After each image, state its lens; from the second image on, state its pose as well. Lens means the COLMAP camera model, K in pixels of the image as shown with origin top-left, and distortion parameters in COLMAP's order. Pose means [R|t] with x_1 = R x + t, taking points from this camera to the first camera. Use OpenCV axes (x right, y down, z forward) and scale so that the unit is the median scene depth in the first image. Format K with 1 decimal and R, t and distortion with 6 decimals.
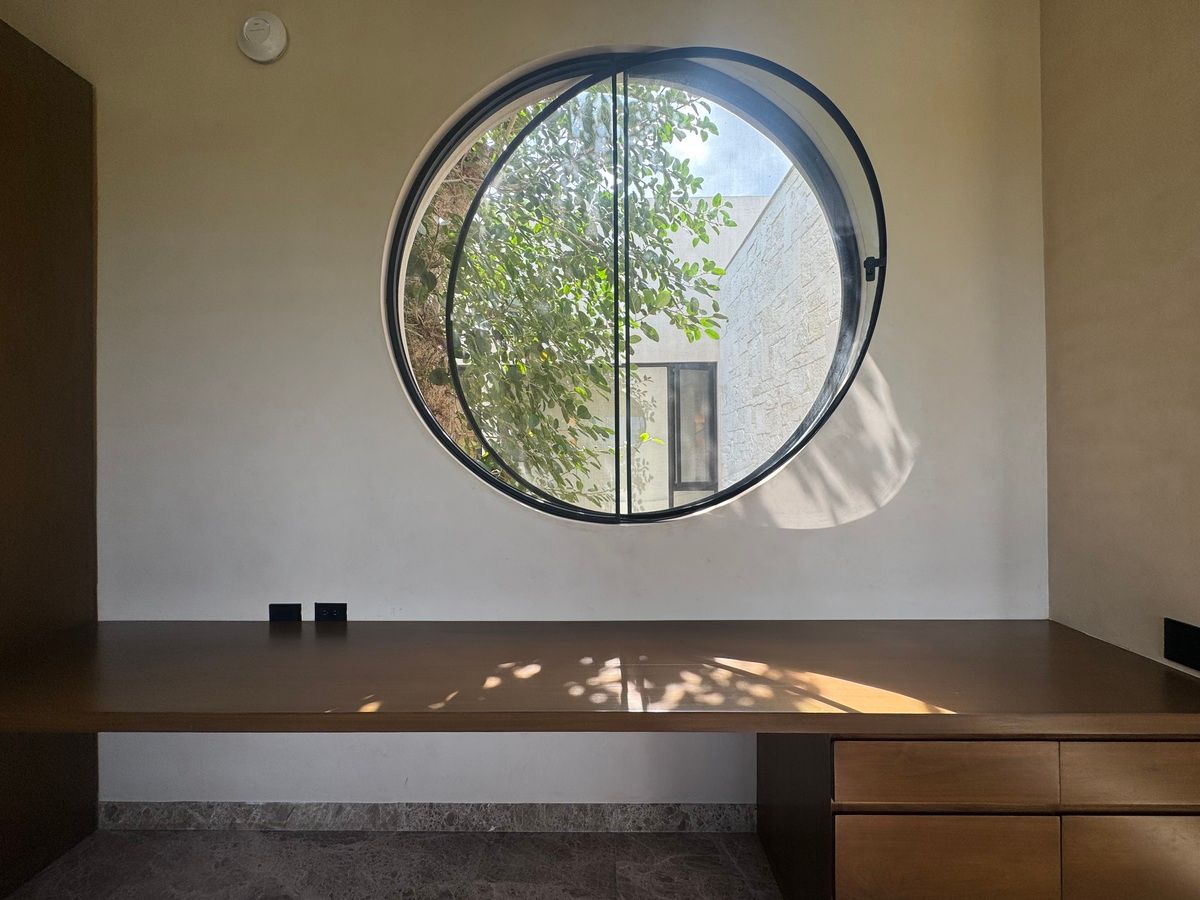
lens RADIAL K [[478.7, 0, 599.5], [0, 478.7, 454.6], [0, 0, 1]] dist [-0.002818, 0.000377]
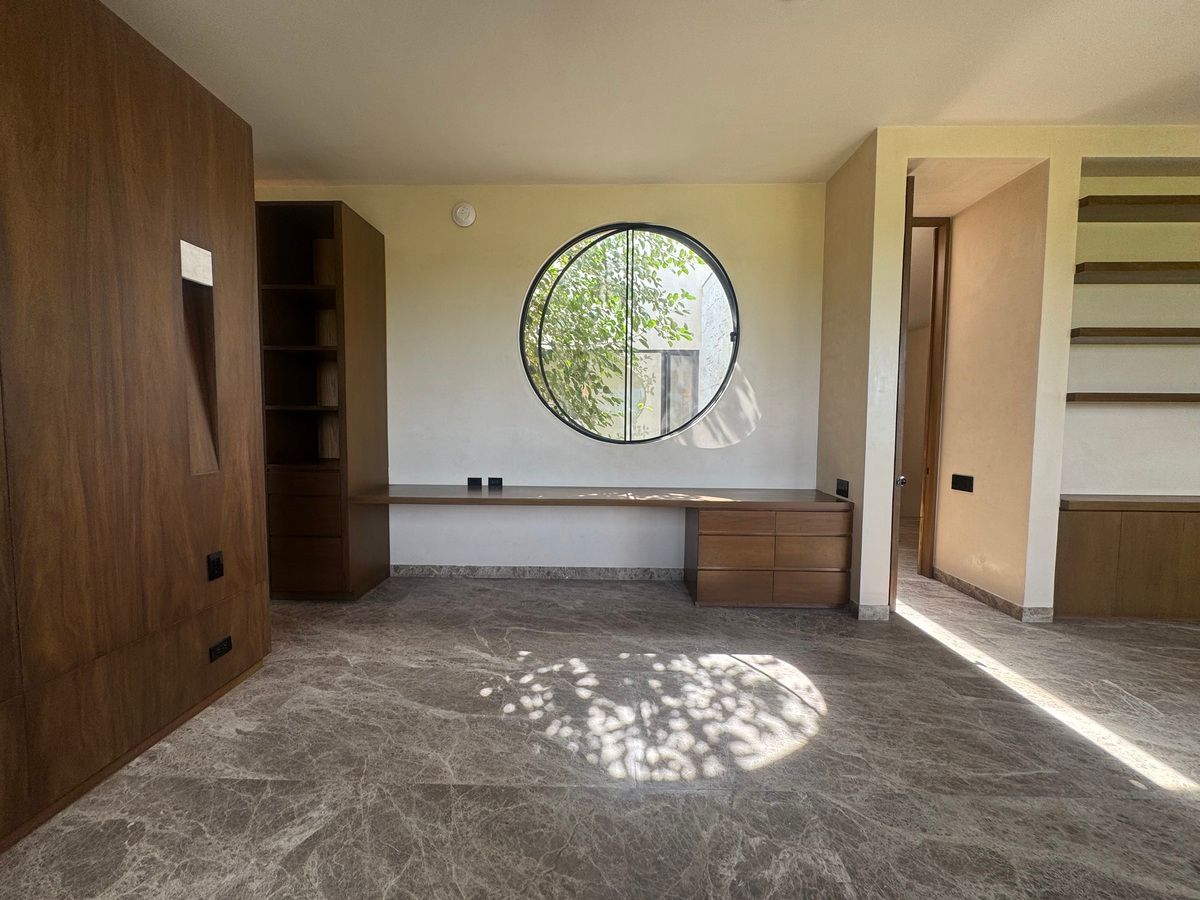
lens RADIAL K [[478.7, 0, 601.6], [0, 478.7, 450.9], [0, 0, 1]] dist [-0.002818, 0.000377]
pose [[0.999851, 0.016933, -0.003355, -0.059387], [-0.016662, 0.997500, 0.068667, 0.024831], [0.004510, -0.068601, 0.997634, -1.149720]]
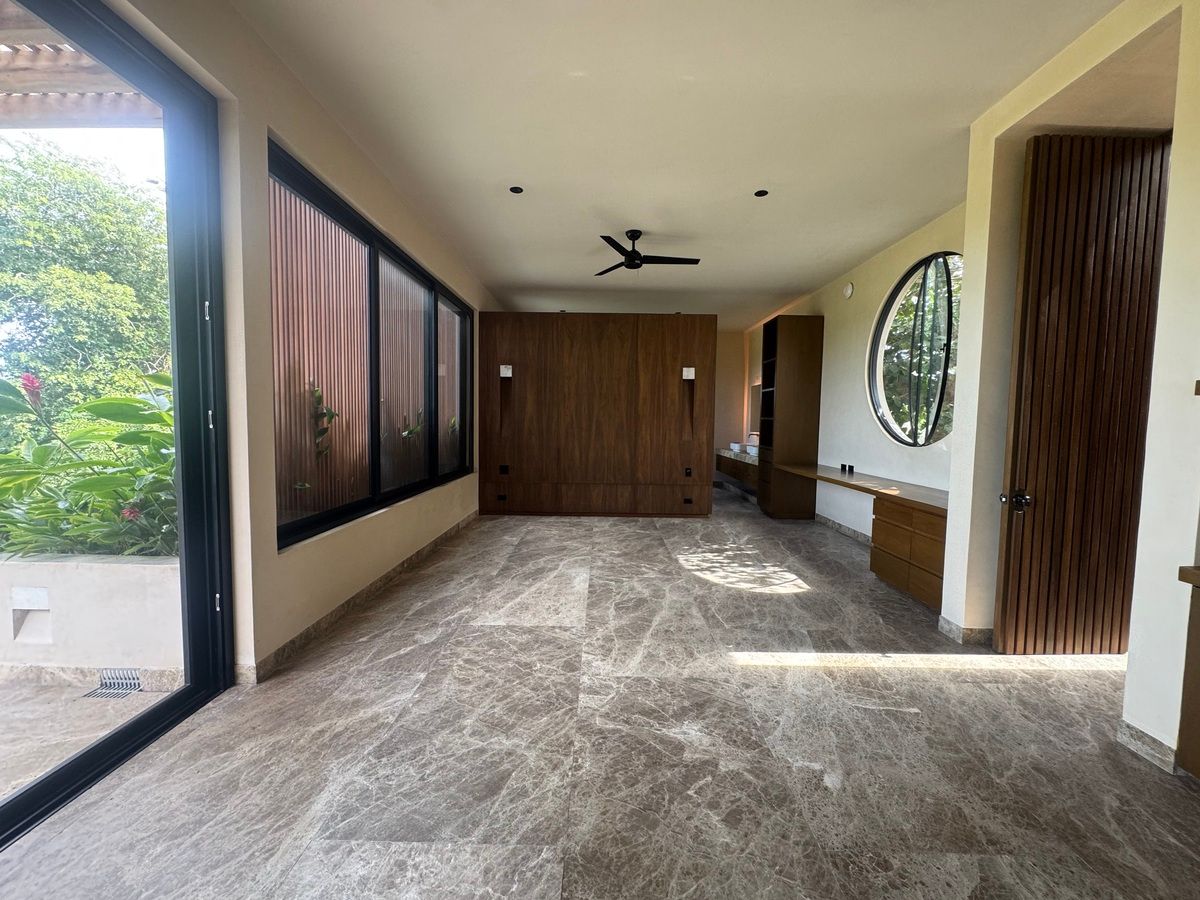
lens RADIAL K [[478.7, 0, 600.3], [0, 478.7, 452.1], [0, 0, 1]] dist [-0.002818, 0.000377]
pose [[0.011565, 0.077508, -0.996925, 2.495949], [-0.008448, 0.996963, 0.077413, -0.012394], [0.999897, 0.007526, 0.012185, -0.690651]]
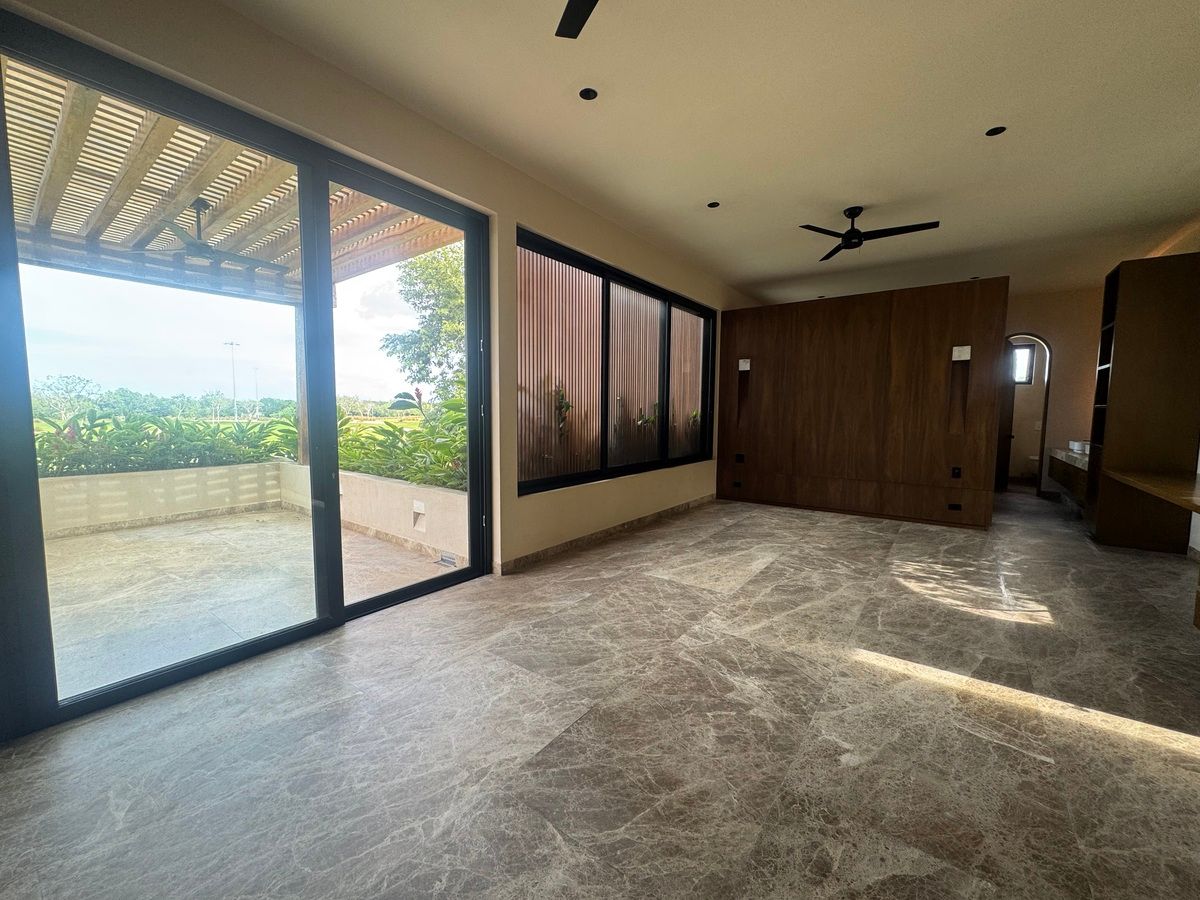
lens RADIAL K [[478.7, 0, 600.3], [0, 478.7, 454.4], [0, 0, 1]] dist [-0.002818, 0.000377]
pose [[-0.578257, 0.082646, -0.811658, 2.638169], [0.004084, 0.995137, 0.098419, -0.005215], [0.815845, 0.053597, -0.575782, -0.092109]]
